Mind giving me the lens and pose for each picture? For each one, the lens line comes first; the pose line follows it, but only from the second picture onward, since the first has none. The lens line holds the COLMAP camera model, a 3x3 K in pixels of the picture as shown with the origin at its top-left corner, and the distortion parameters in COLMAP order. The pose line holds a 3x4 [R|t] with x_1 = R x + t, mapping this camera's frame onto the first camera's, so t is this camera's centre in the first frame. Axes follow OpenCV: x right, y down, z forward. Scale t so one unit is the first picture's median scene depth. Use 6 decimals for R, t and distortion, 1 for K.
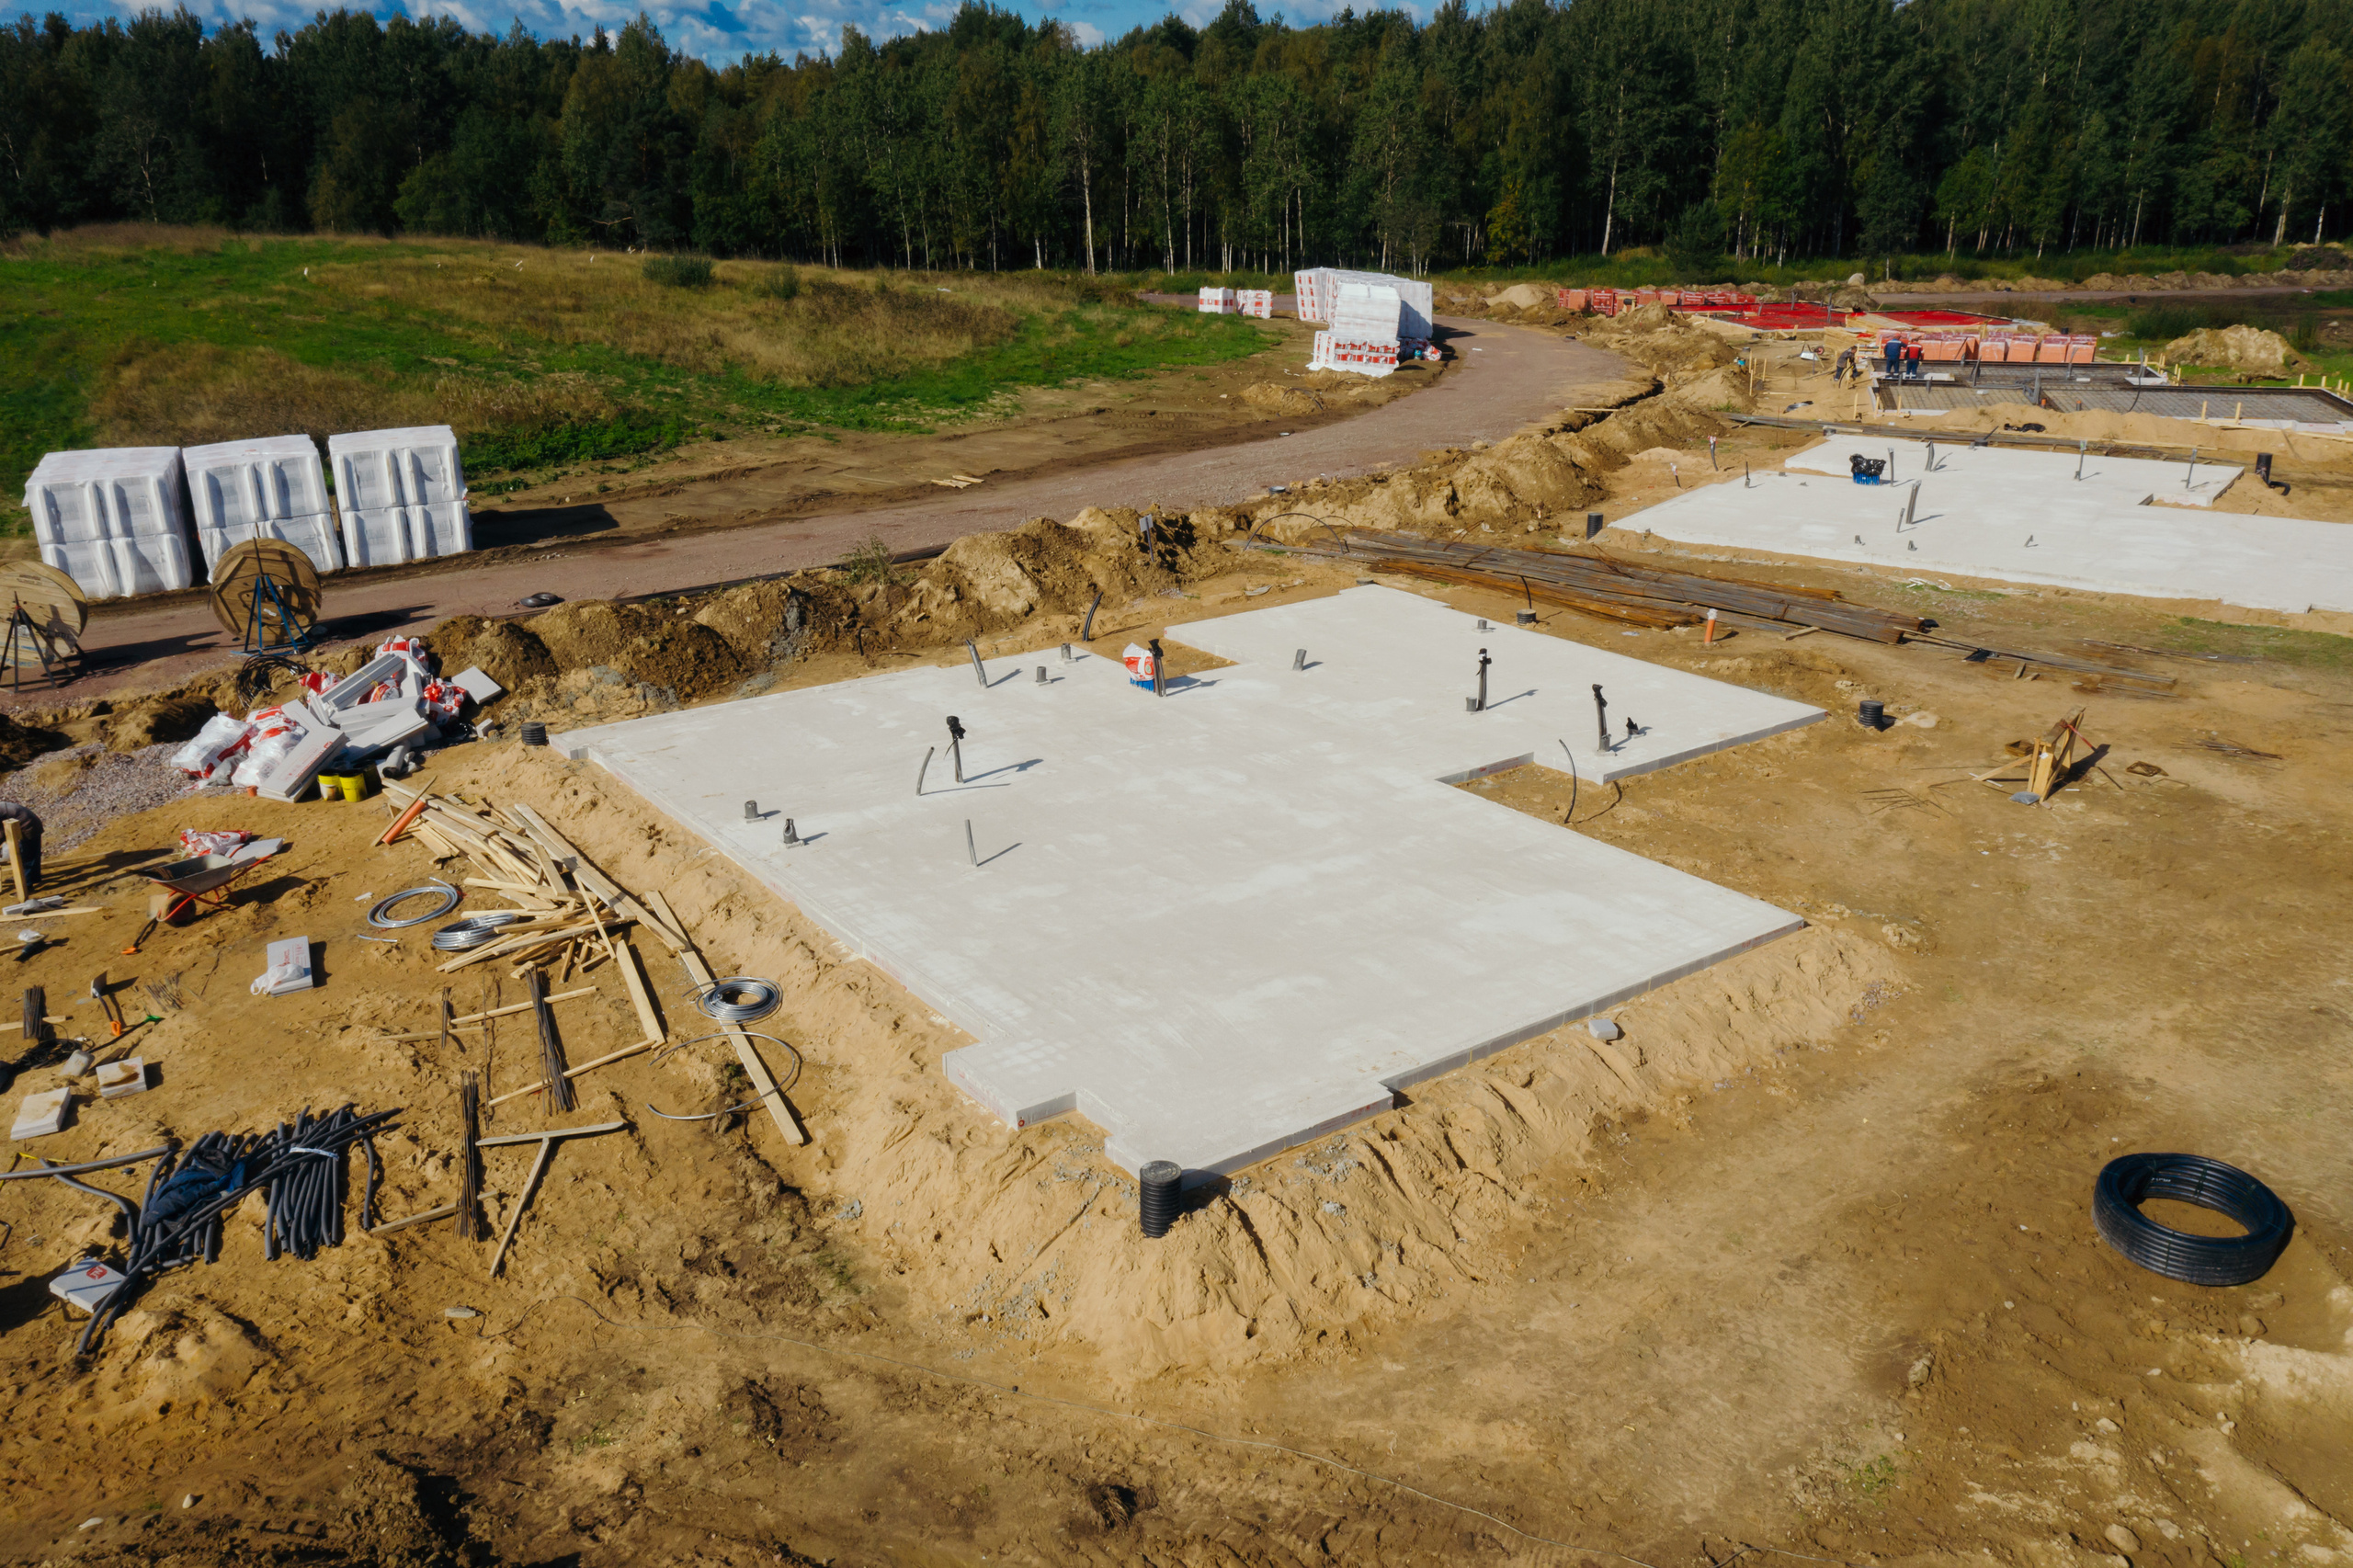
lens RADIAL K [[1878.9, 0, 1177.2], [0, 1878.9, 783.2], [0, 0, 1]] dist [0.011266, 0.004280]
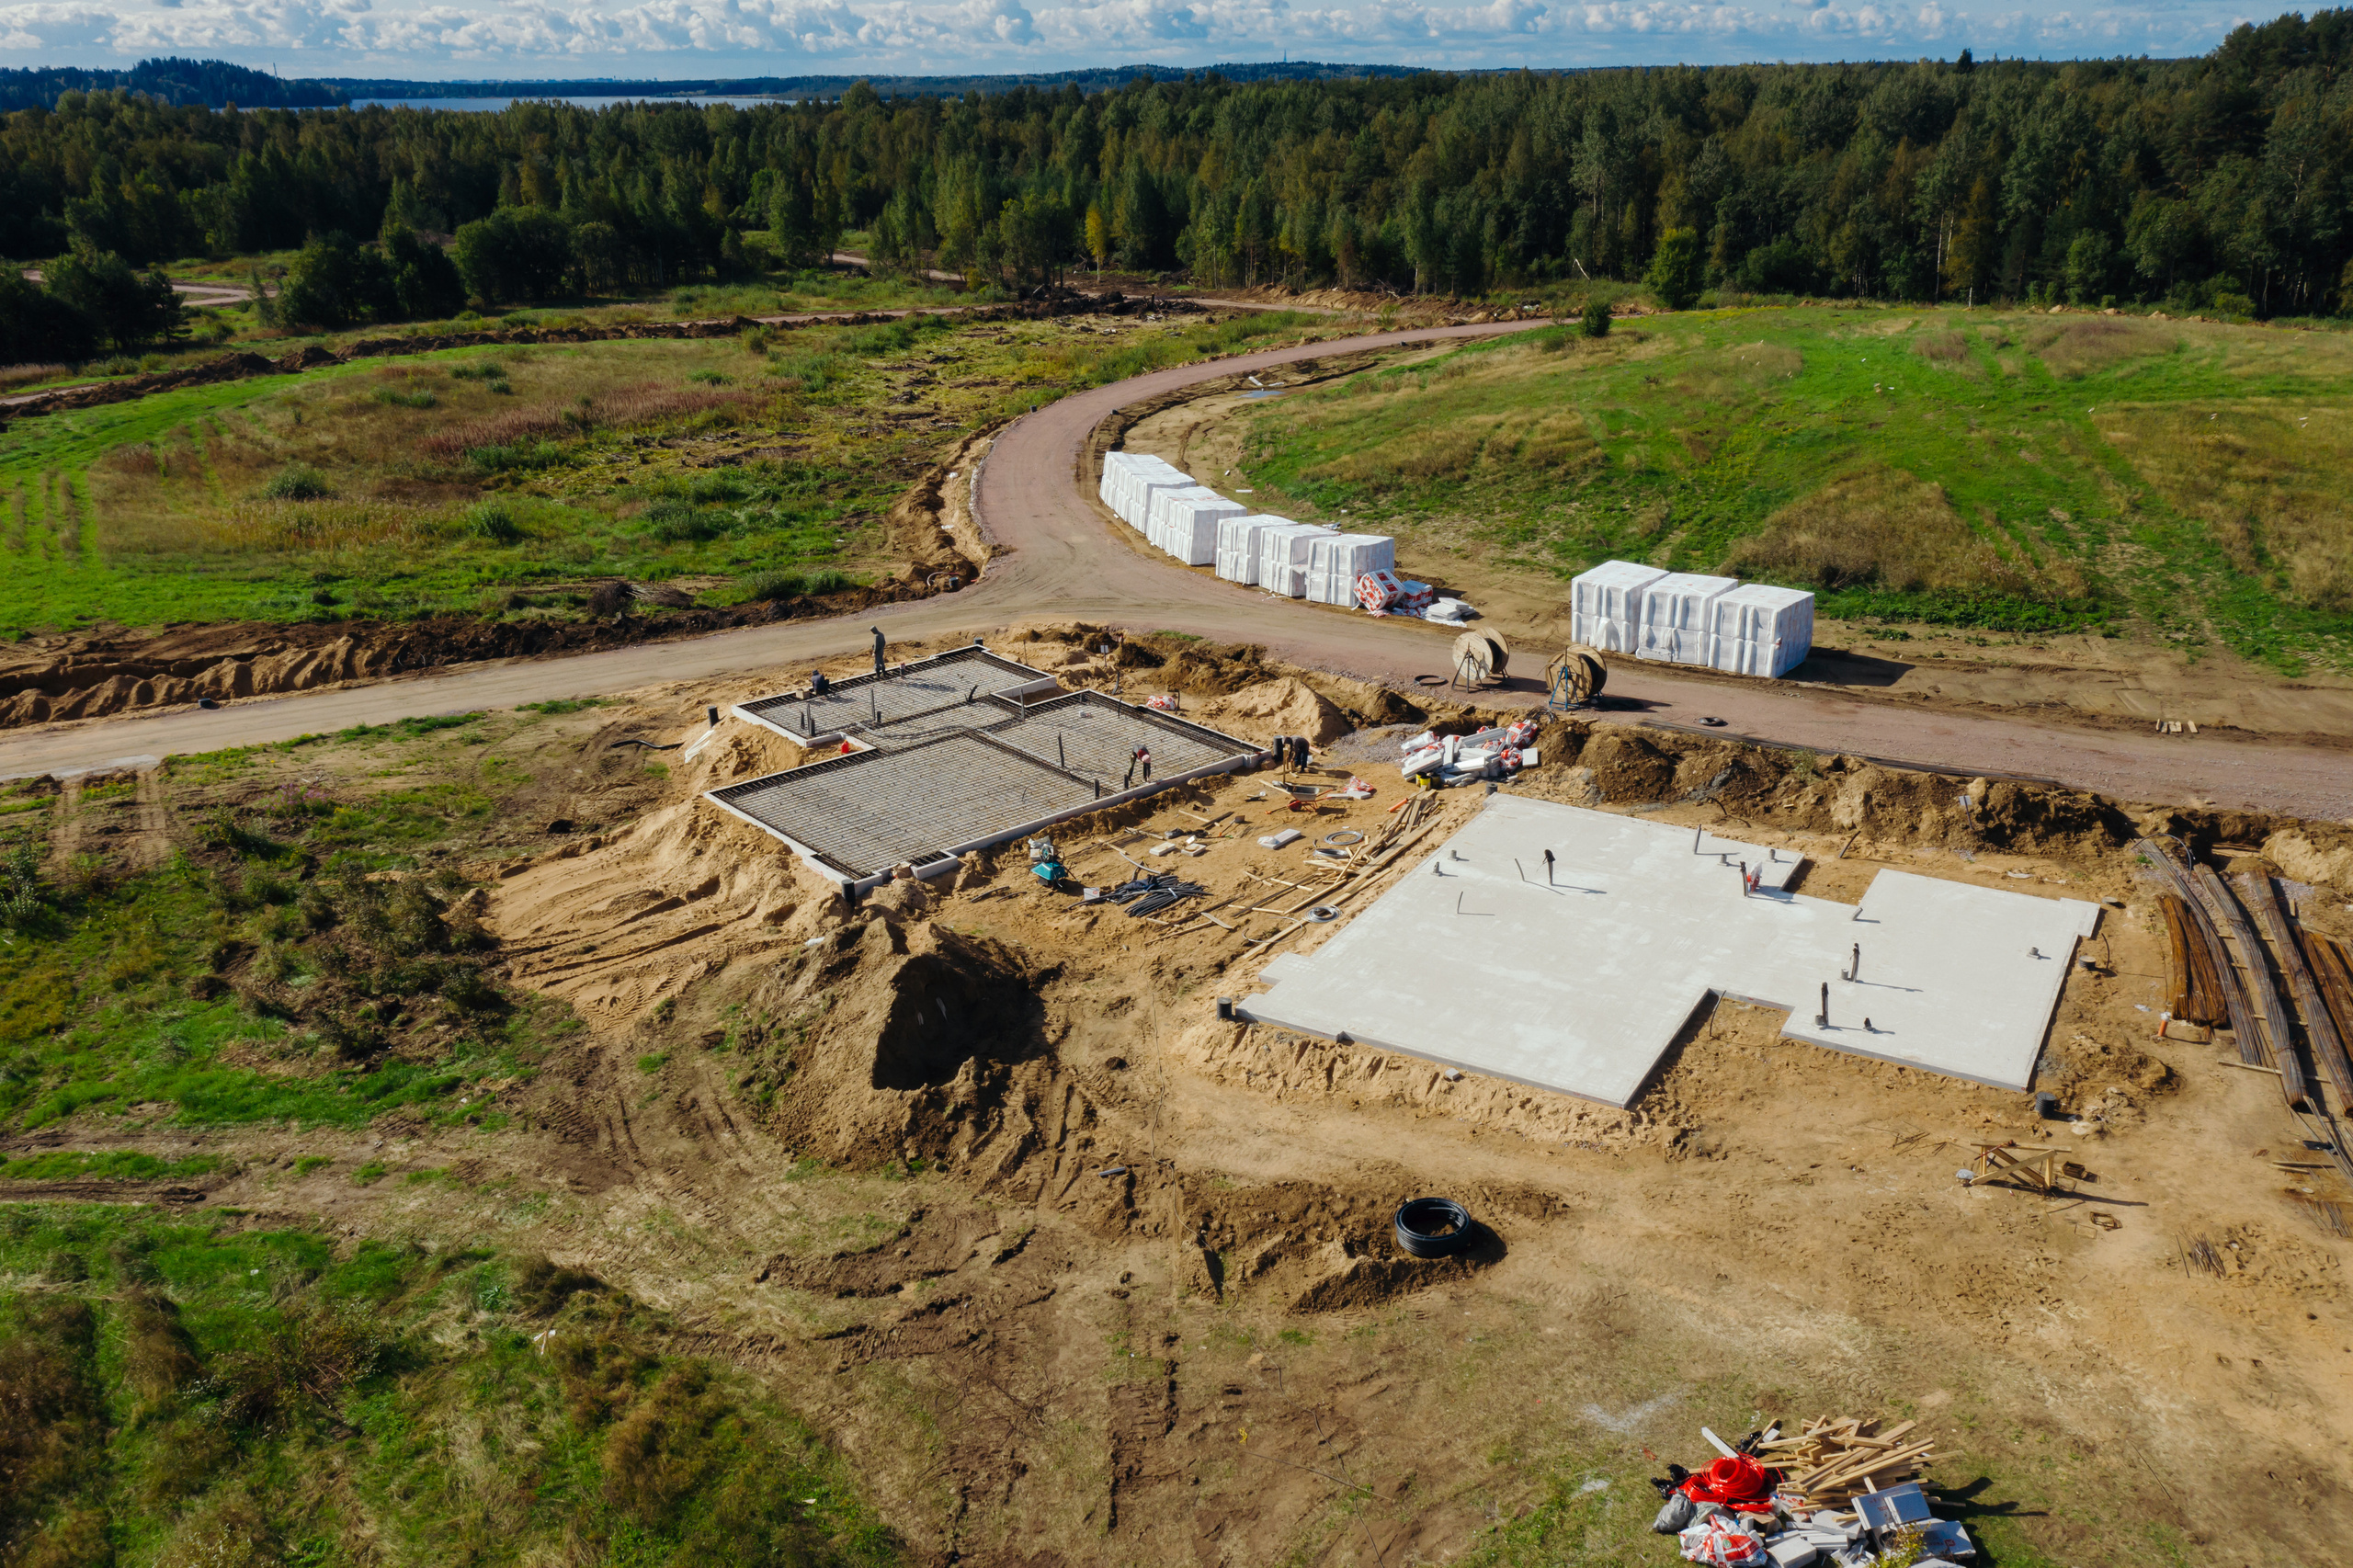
lens RADIAL K [[1878.9, 0, 1176.3], [0, 1878.9, 784.0], [0, 0, 1]] dist [0.011266, 0.004280]
pose [[0.398033, 0.324820, -0.857941, 0.844658], [-0.290075, 0.931796, 0.218205, -0.254620], [0.870303, 0.162015, 0.465107, -0.140091]]
